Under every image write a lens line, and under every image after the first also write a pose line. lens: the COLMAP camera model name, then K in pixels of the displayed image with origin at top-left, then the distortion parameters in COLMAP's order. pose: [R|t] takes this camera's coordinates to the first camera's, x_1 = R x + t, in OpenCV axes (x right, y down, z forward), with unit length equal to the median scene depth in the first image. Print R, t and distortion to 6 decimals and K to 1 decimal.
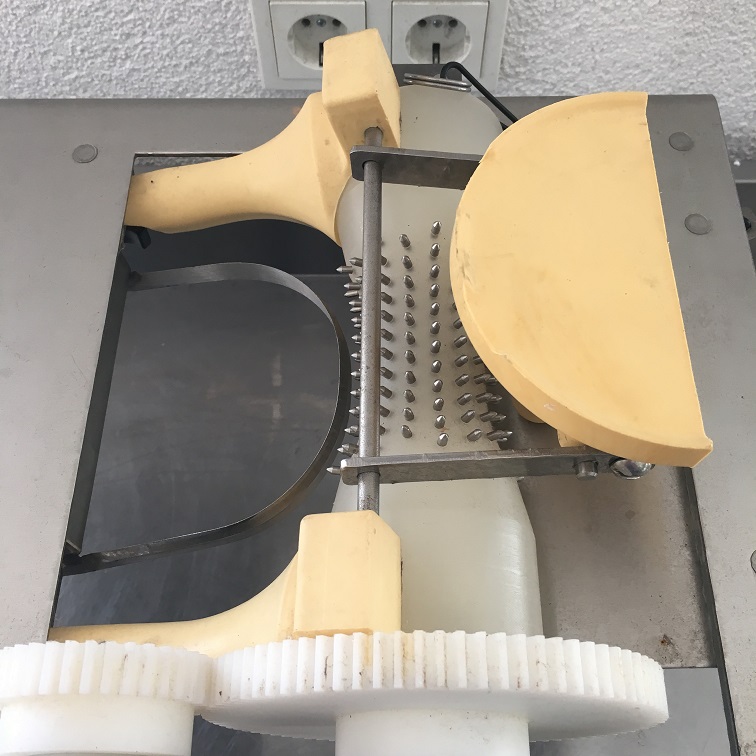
lens RADIAL K [[844.6, 0, 377.2], [0, 844.6, 381.1], [0, 0, 1]] dist [0.014264, 0.000000]
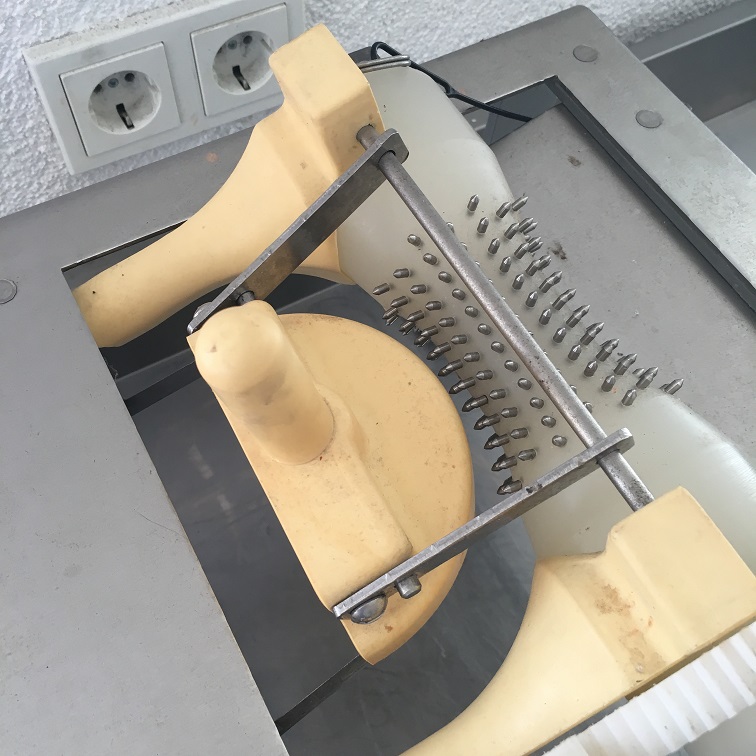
lens RADIAL K [[844.6, 0, 376.6], [0, 844.6, 375.3], [0, 0, 1]] dist [0.014264, 0.000000]
pose [[0.869989, -0.409190, 0.275106, -0.192773], [0.420521, 0.907077, 0.019334, -0.040885], [-0.257453, 0.098867, 0.961220, 0.092007]]
